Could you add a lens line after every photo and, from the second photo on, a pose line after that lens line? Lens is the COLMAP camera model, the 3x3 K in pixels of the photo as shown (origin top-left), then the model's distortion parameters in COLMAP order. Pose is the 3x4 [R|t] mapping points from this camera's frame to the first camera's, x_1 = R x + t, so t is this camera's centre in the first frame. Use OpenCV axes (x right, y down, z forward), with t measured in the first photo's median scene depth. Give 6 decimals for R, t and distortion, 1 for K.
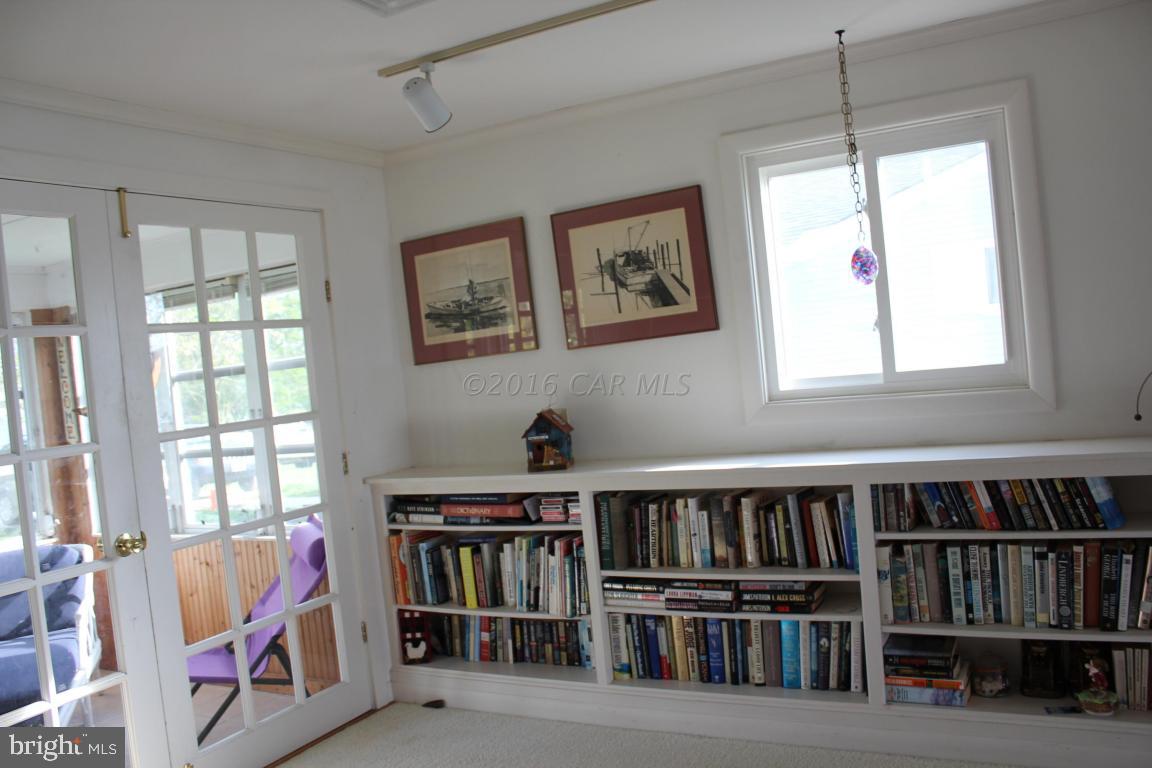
lens RADIAL K [[963.7, 0, 576.0], [0, 963.7, 384.0], [0, 0, 1]] dist [-0.173742, 0.159219]
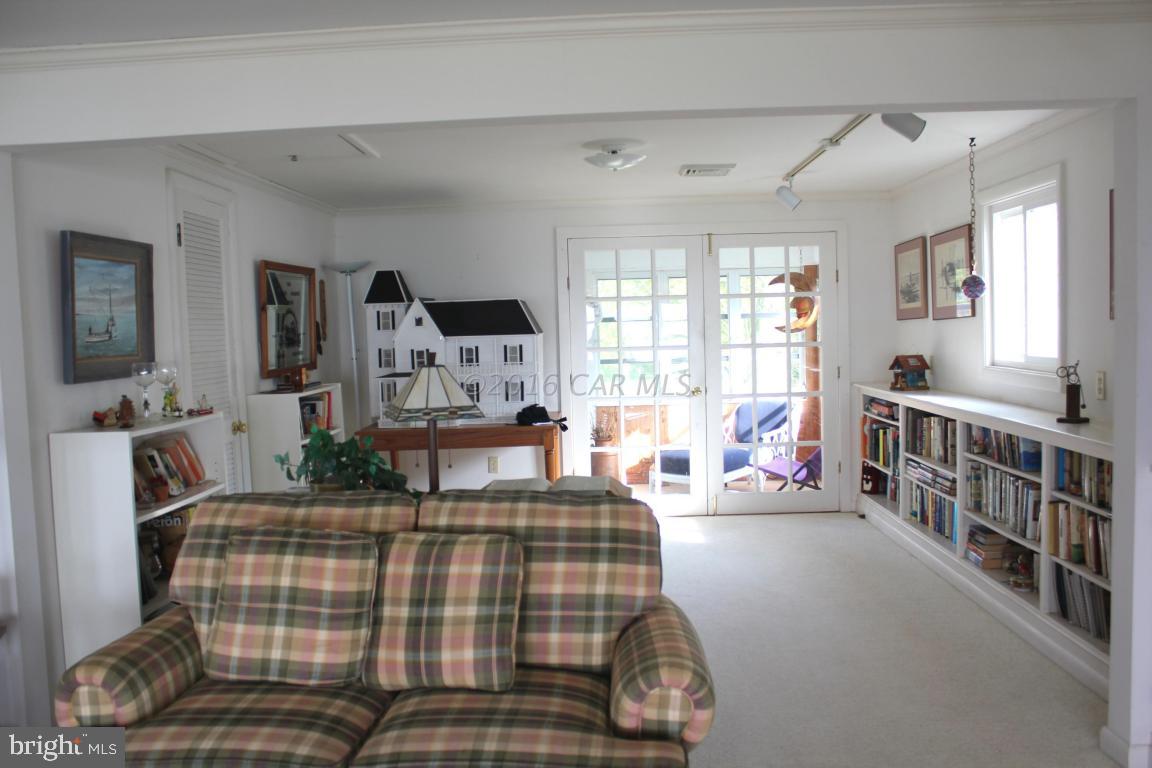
lens RADIAL K [[963.7, 0, 576.0], [0, 963.7, 384.0], [0, 0, 1]] dist [-0.173742, 0.159219]
pose [[0.450652, 0.140299, -0.881606, 1.181825], [-0.041847, 0.989807, 0.136127, -0.124984], [0.891718, -0.024453, 0.451930, -0.269836]]
